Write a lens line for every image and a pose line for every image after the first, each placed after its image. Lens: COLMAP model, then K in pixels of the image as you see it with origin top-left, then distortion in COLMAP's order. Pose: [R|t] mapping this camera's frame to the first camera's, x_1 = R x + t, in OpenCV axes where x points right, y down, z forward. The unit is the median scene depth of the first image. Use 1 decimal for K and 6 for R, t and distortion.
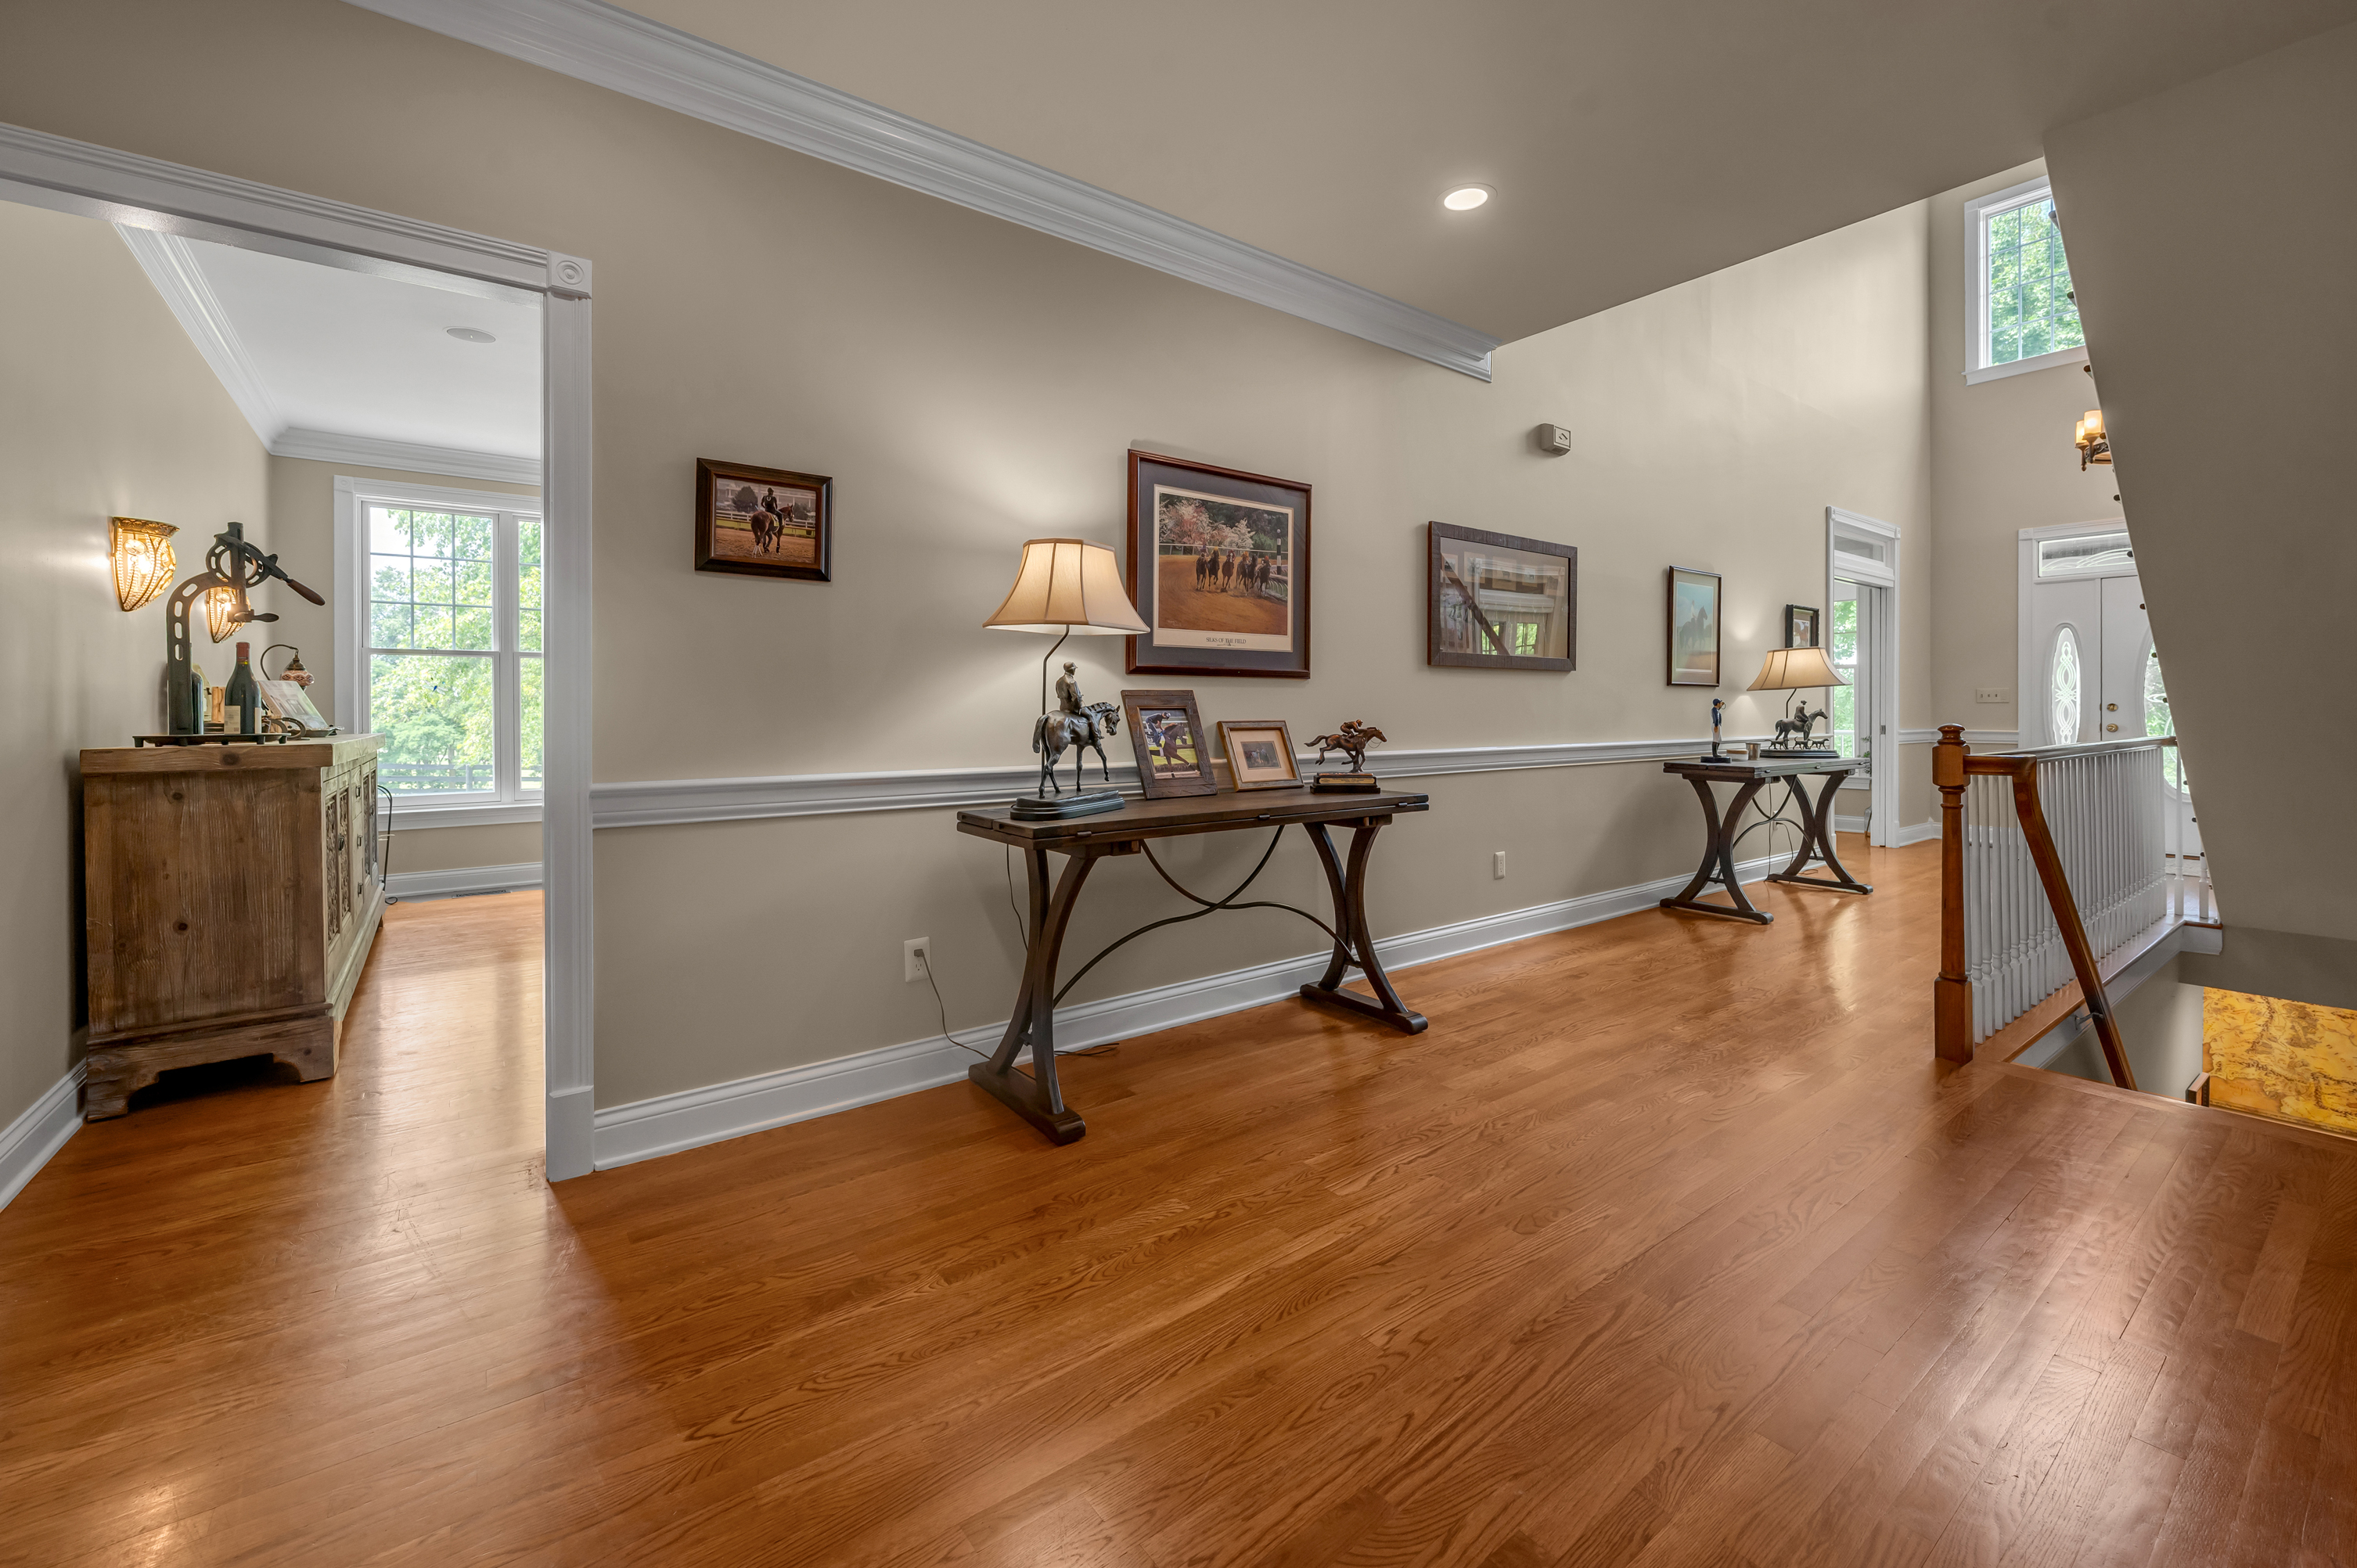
lens RADIAL K [[991.6, 0, 1174.2], [0, 991.6, 699.6], [0, 0, 1]] dist [0.000048, -0.000359]
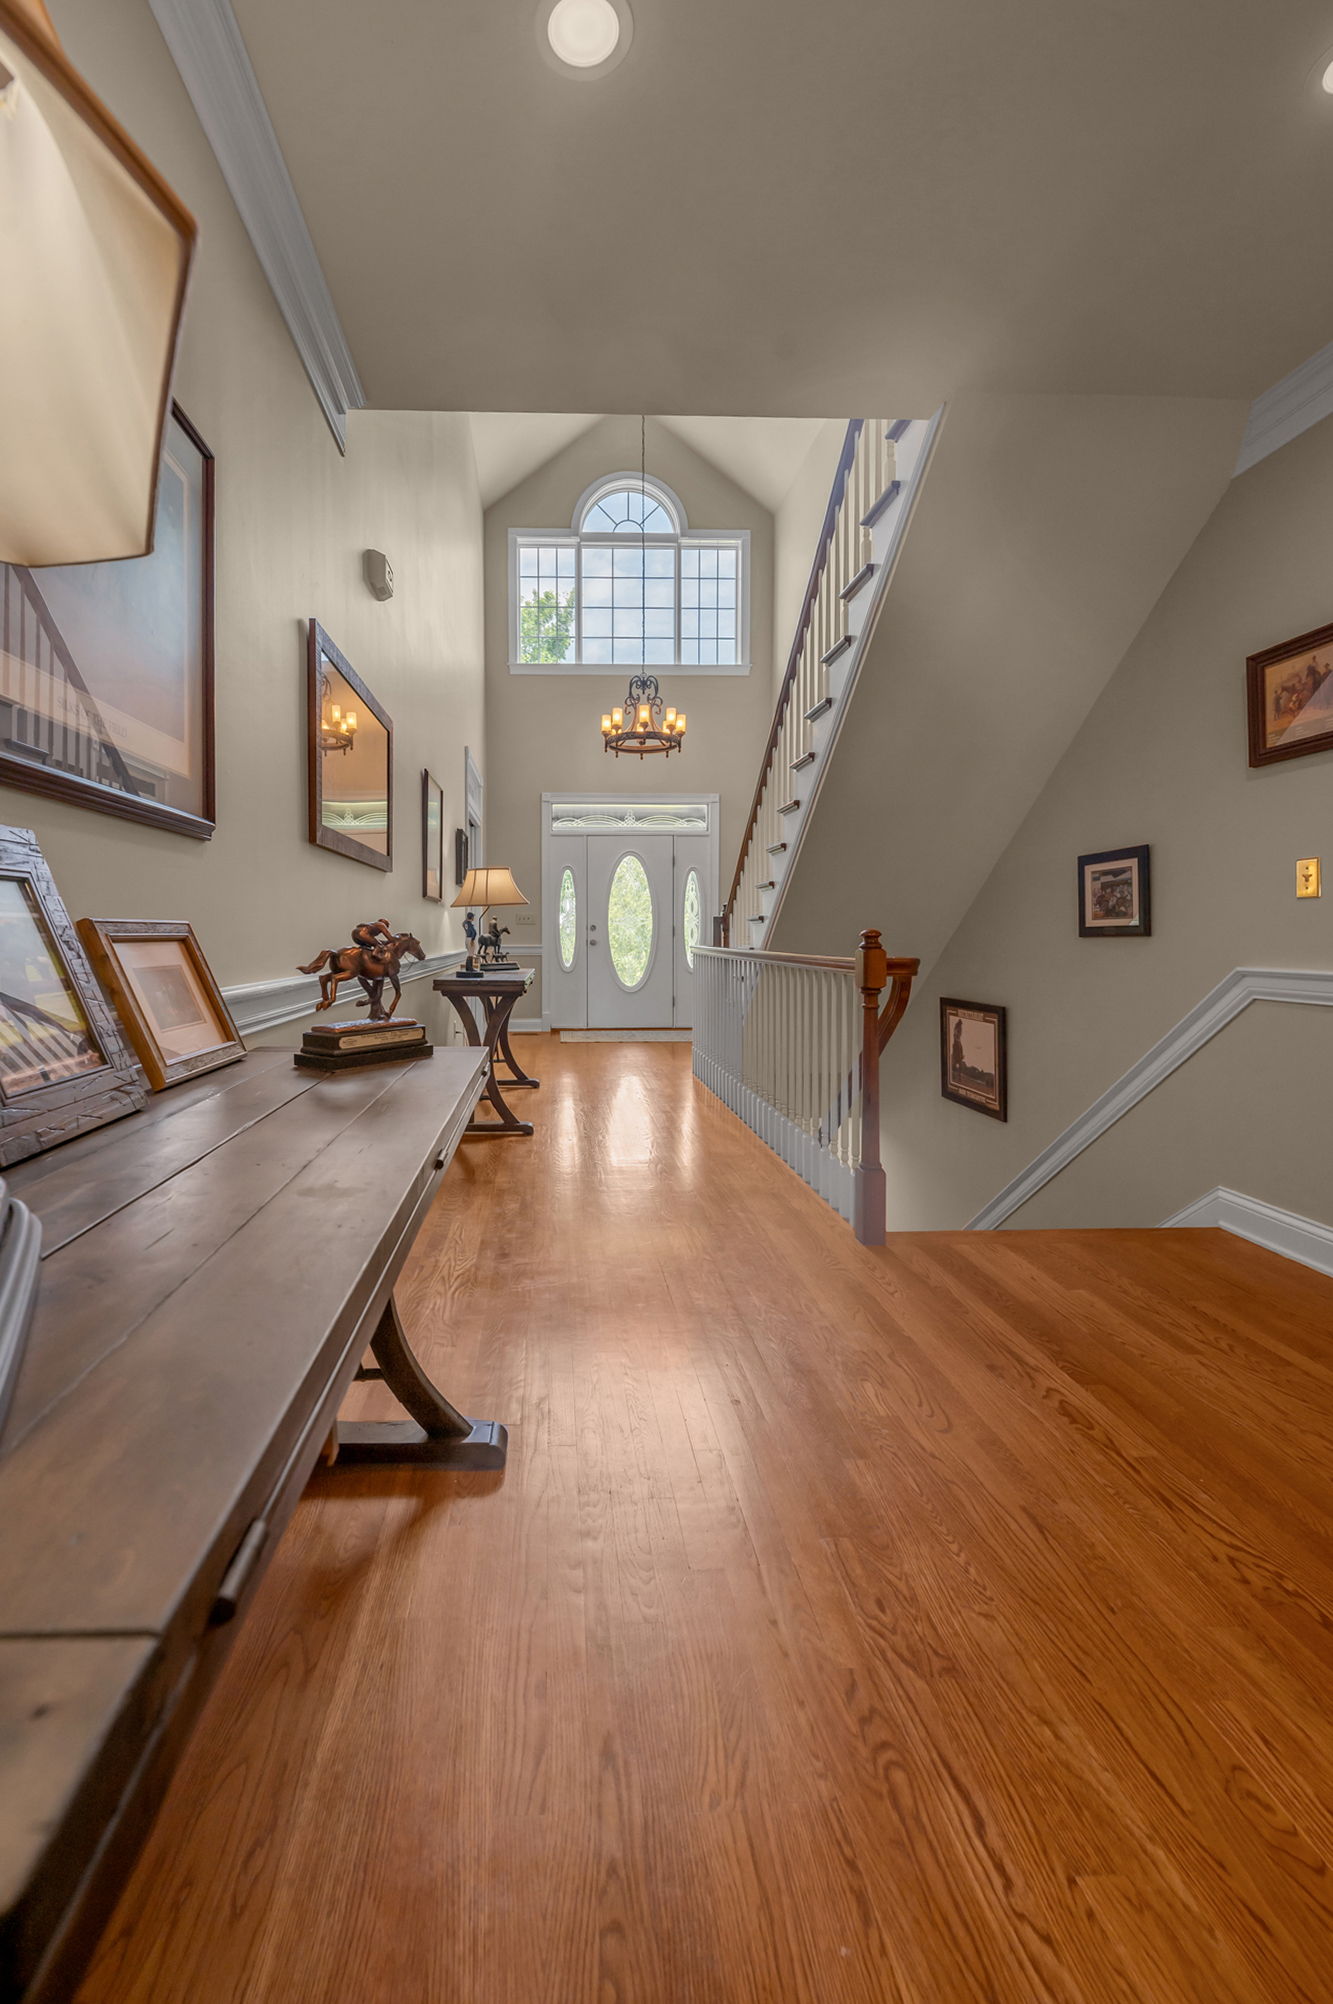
lens RADIAL K [[856.3, 0, 582.5], [0, 856.3, 952.1], [0, 0, 1]] dist [-0.001018, 0.000043]
pose [[0.568482, -0.015746, 0.822545, -0.127707], [-0.007945, 0.999665, 0.024627, 0.024523], [-0.822657, -0.020535, 0.568167, 0.640539]]
